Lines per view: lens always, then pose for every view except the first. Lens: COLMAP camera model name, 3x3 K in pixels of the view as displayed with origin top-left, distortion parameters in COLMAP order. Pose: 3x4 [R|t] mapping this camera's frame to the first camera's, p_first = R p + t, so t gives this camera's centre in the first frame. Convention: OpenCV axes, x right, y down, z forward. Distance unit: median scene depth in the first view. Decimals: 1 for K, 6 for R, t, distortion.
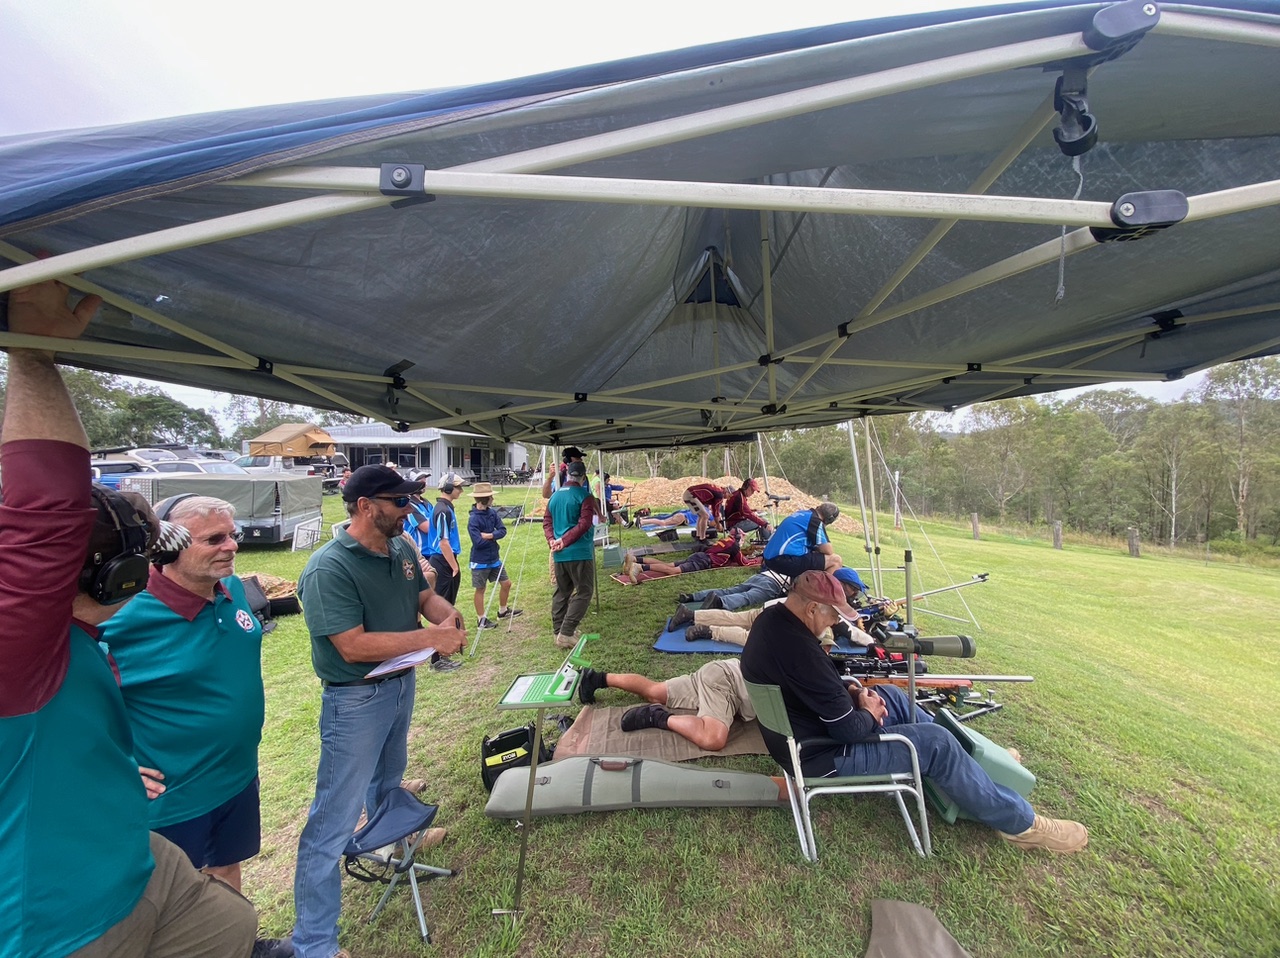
lens RADIAL K [[515.1, 0, 638.8], [0, 515.1, 474.5], [0, 0, 1]] dist [0.052487, -0.041945]
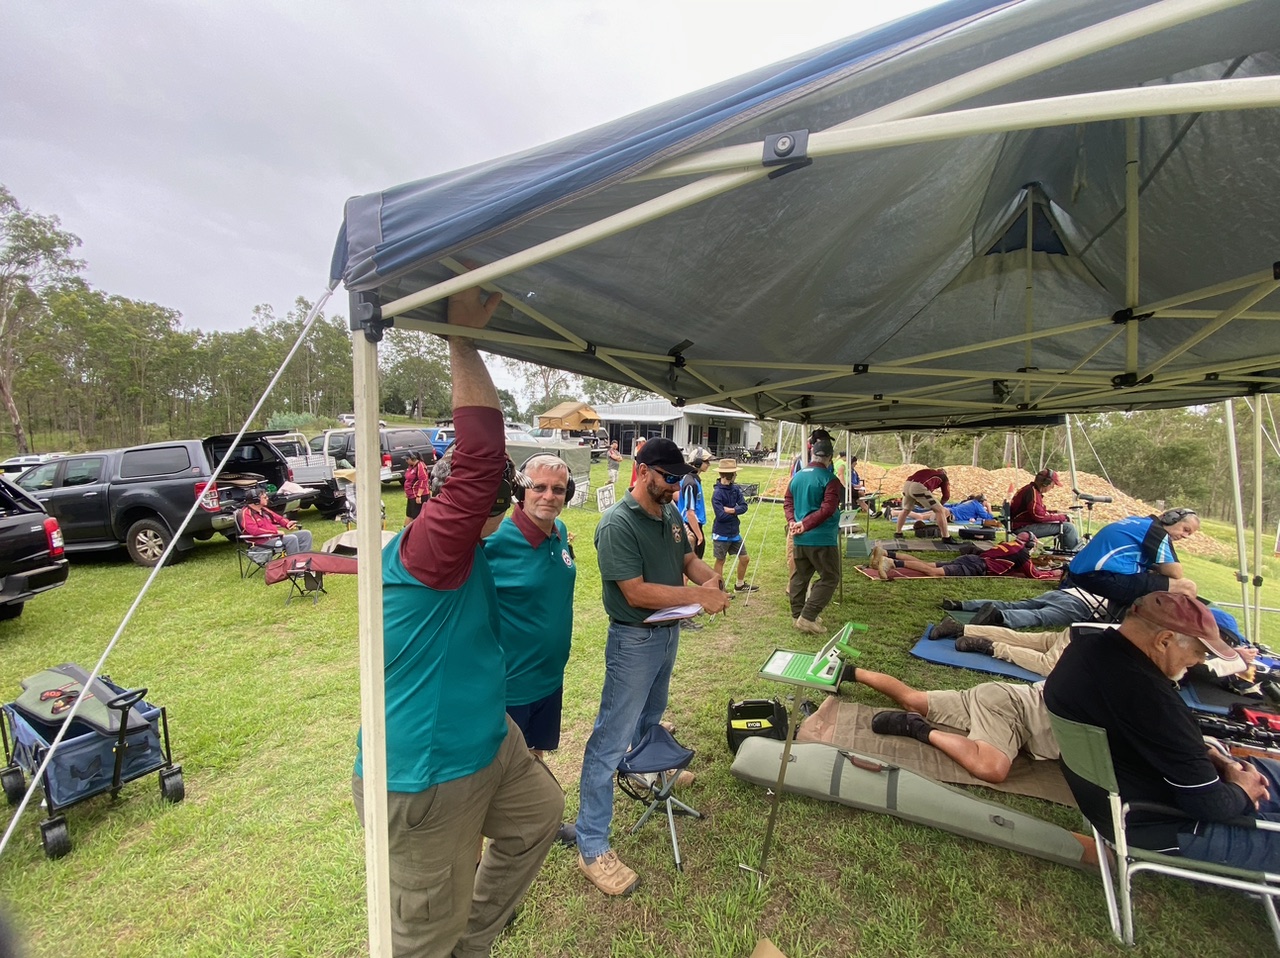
lens RADIAL K [[515.1, 0, 638.8], [0, 515.1, 474.5], [0, 0, 1]] dist [0.052487, -0.041945]
pose [[0.904801, 0.064551, -0.420913, -0.041947], [-0.048237, 0.997618, 0.049305, 0.006734], [0.423093, -0.024308, 0.905760, -0.011249]]
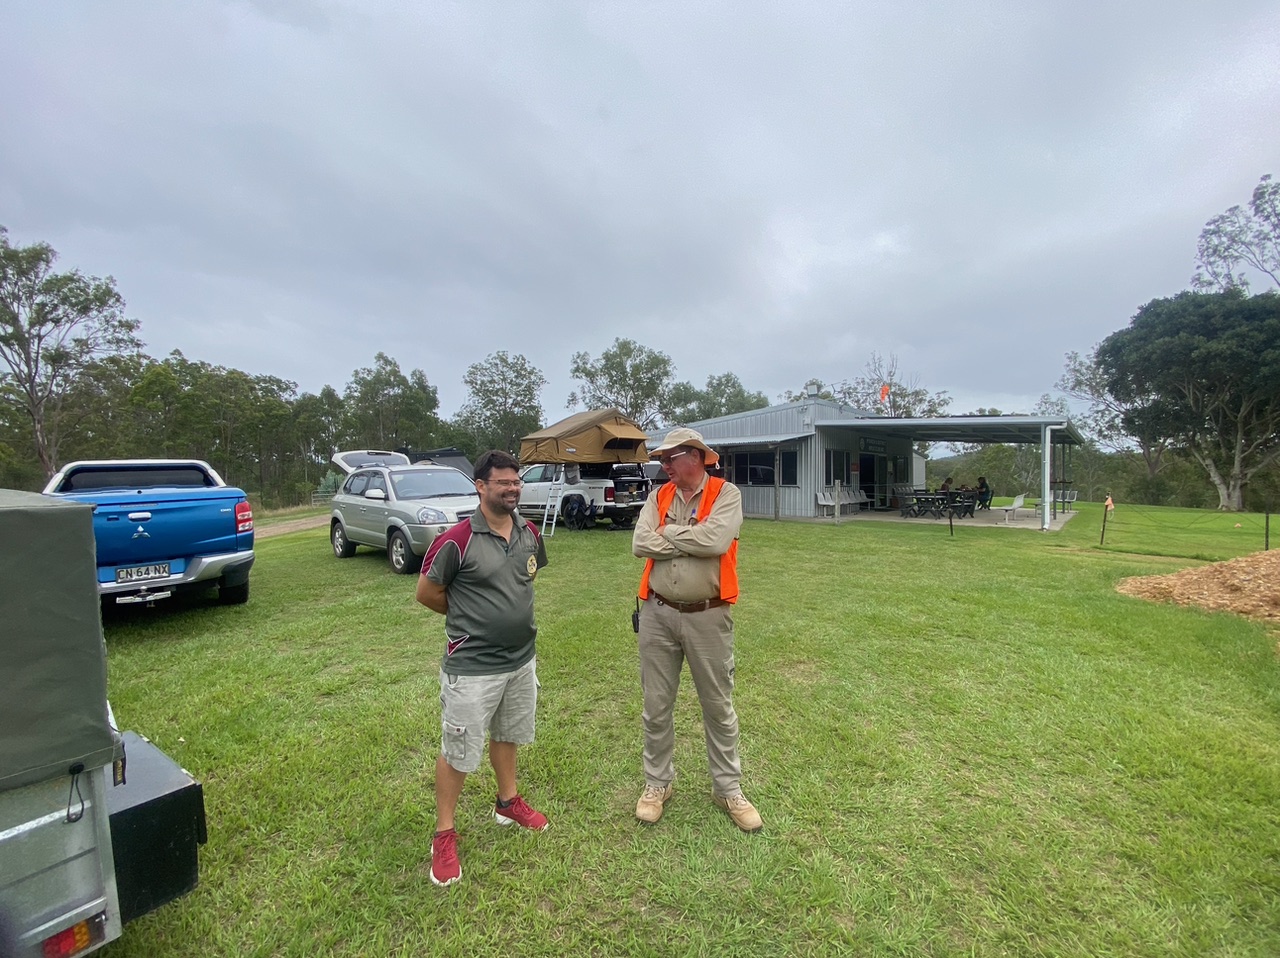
lens RADIAL K [[515.1, 0, 638.8], [0, 515.1, 474.5], [0, 0, 1]] dist [0.052487, -0.041945]
pose [[0.802364, -0.014067, -0.596669, -0.790811], [-0.011930, 0.999144, -0.039600, 0.000296], [0.596716, 0.038892, 0.801510, 1.711344]]
